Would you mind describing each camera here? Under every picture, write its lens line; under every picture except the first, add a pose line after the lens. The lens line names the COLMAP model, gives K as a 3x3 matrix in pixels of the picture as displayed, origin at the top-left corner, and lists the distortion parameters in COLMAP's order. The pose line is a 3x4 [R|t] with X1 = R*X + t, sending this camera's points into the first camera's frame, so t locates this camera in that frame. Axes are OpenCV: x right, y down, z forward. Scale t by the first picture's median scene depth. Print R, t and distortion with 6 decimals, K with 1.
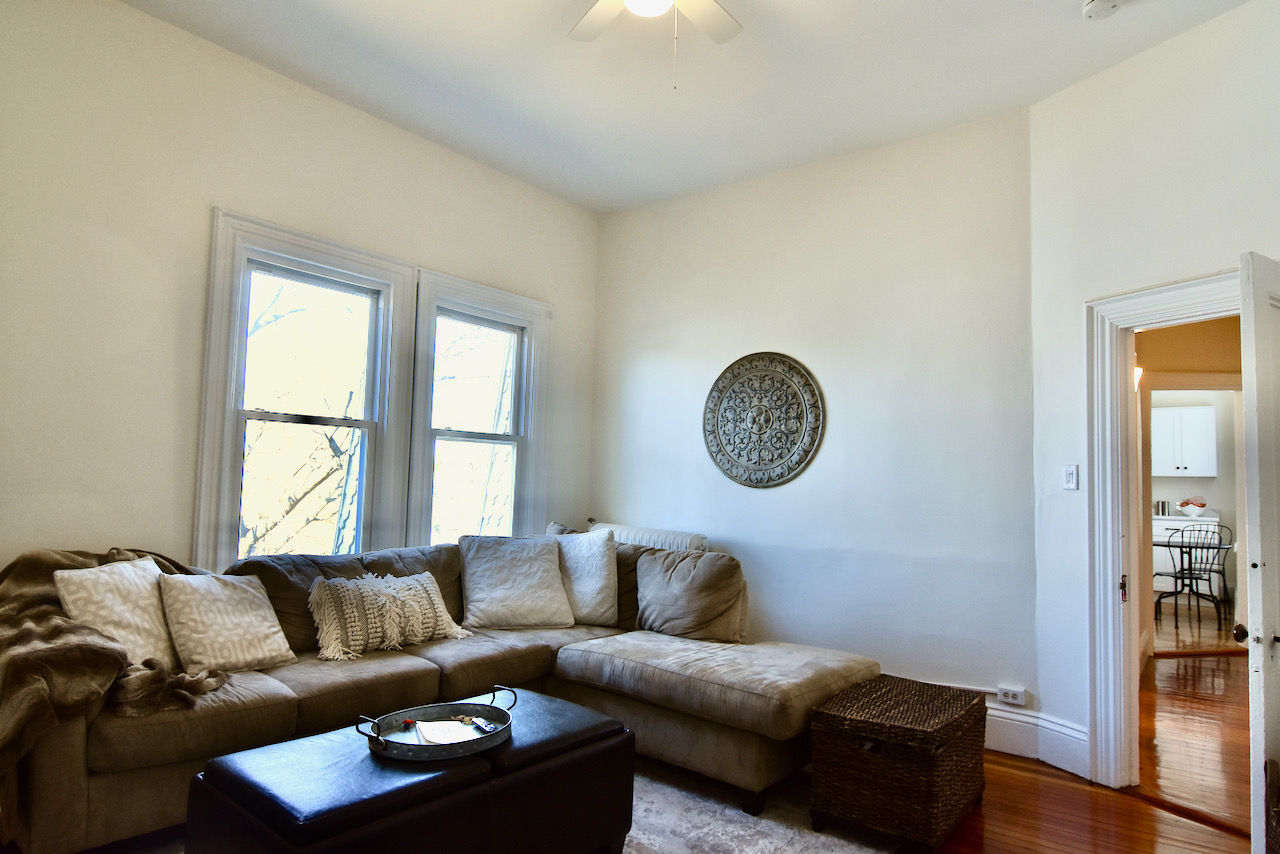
lens RADIAL K [[750.0, 0, 637.5], [0, 750.0, 430.4], [0, 0, 1]] dist [-0.007598, -0.012274]
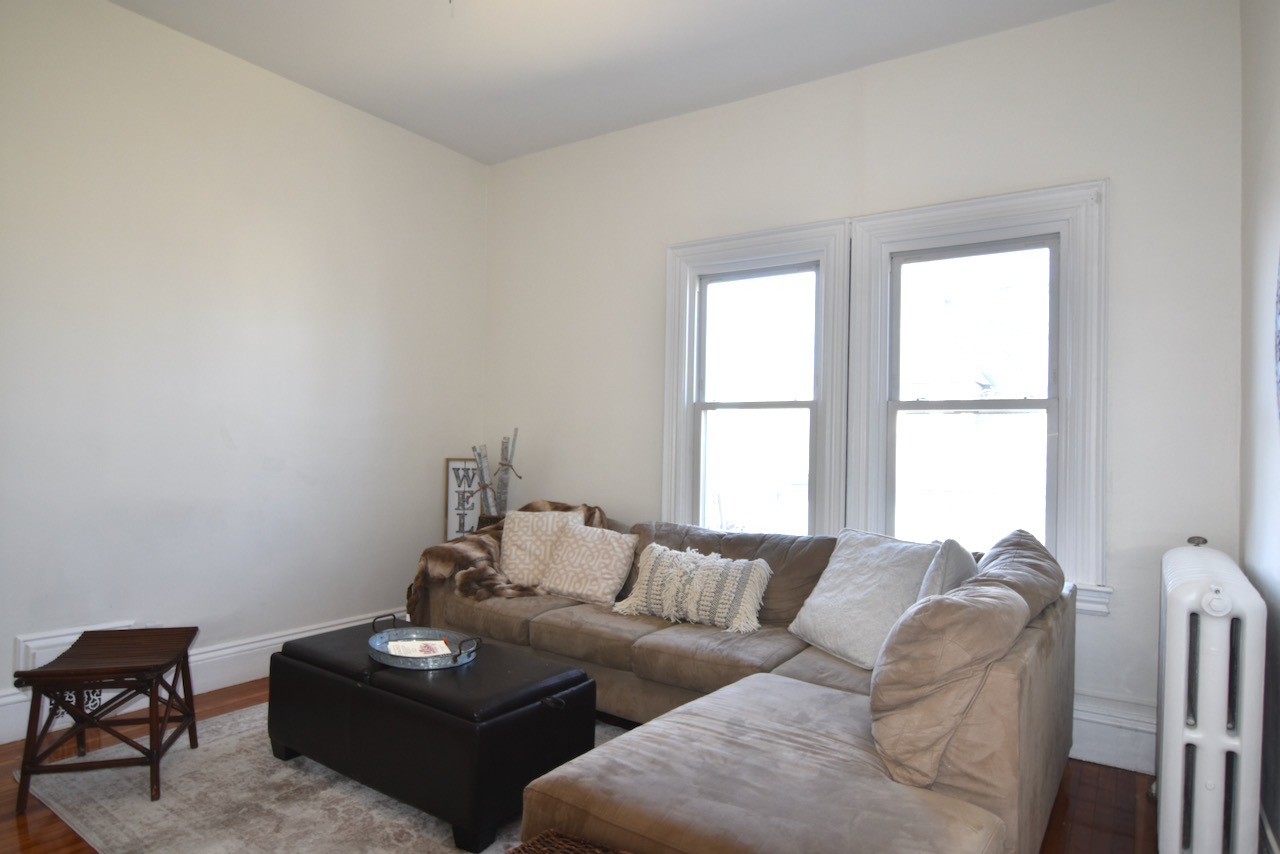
lens RADIAL K [[750.0, 0, 633.3], [0, 750.0, 431.8], [0, 0, 1]] dist [-0.007598, -0.012274]
pose [[0.083797, -0.046146, -0.995414, 0.673450], [0.041304, 0.998230, -0.042799, 0.069812], [0.995626, -0.037528, 0.085554, 0.820482]]
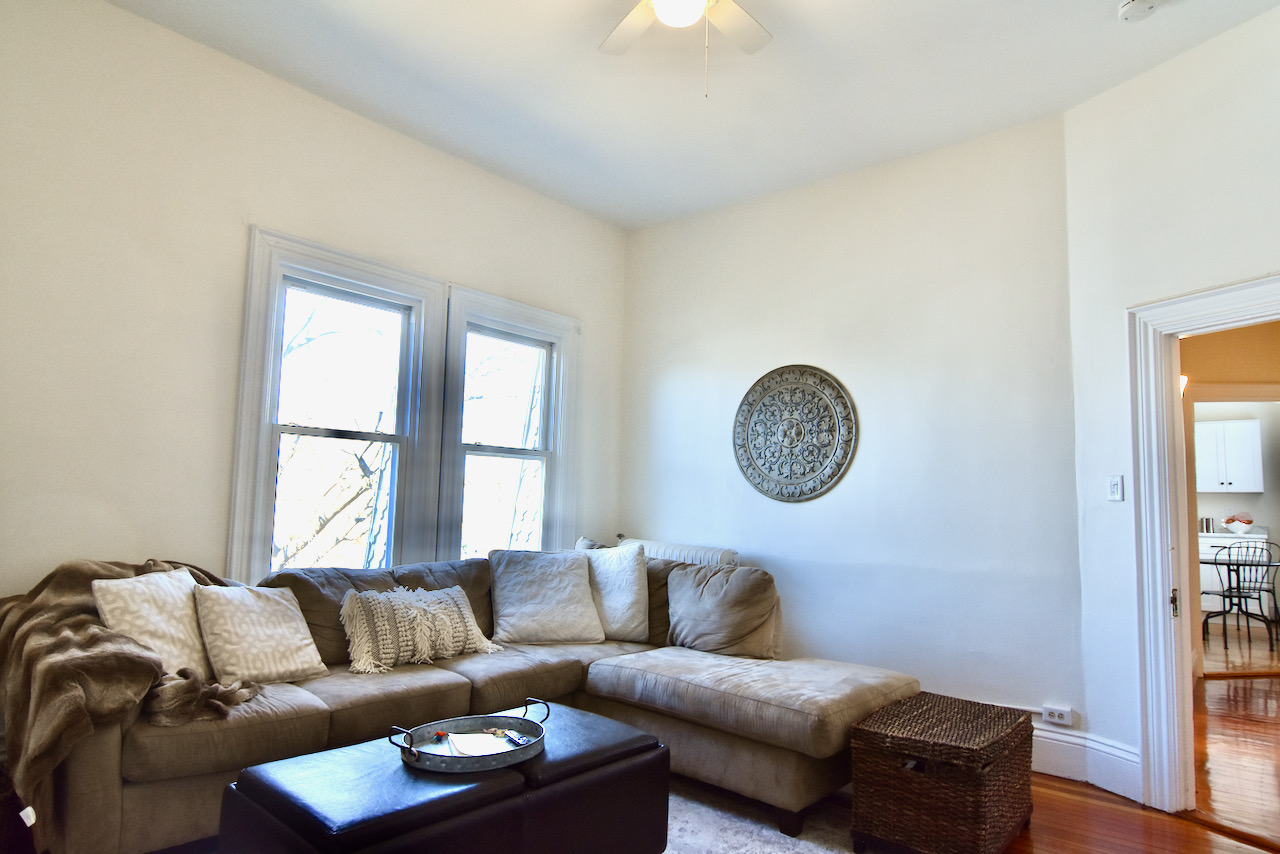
lens RADIAL K [[750.0, 0, 636.8], [0, 750.0, 429.7], [0, 0, 1]] dist [-0.007598, -0.012274]
pose [[0.999374, -0.005239, -0.034989, -0.007337], [0.004240, 0.999583, -0.028562, 0.011730], [0.035124, 0.028396, 0.998979, 0.007946]]
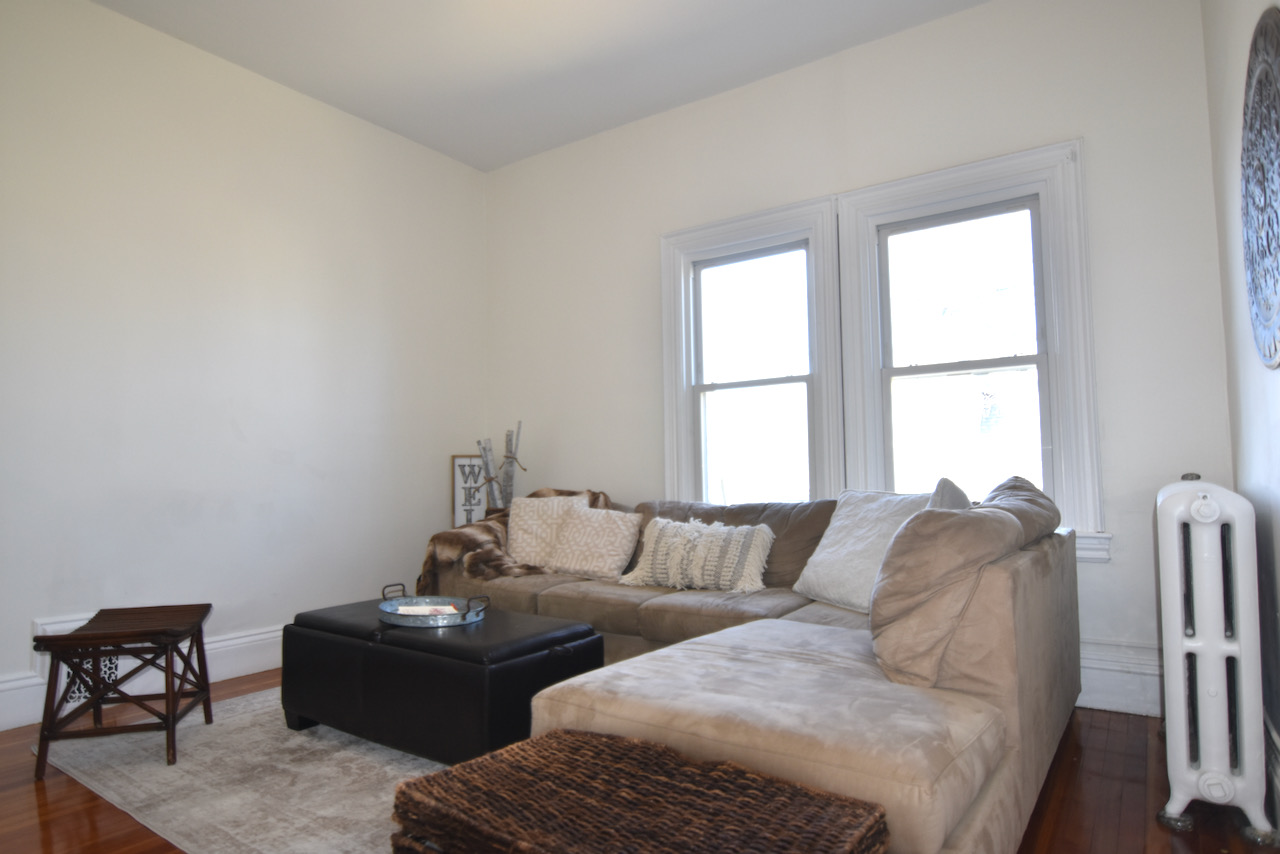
lens RADIAL K [[750.0, 0, 633.4], [0, 750.0, 433.5], [0, 0, 1]] dist [-0.007598, -0.012274]
pose [[0.072402, -0.092059, -0.993118, 0.689455], [0.078188, 0.993191, -0.086365, 0.154641], [0.994306, -0.071397, 0.079107, 0.823241]]
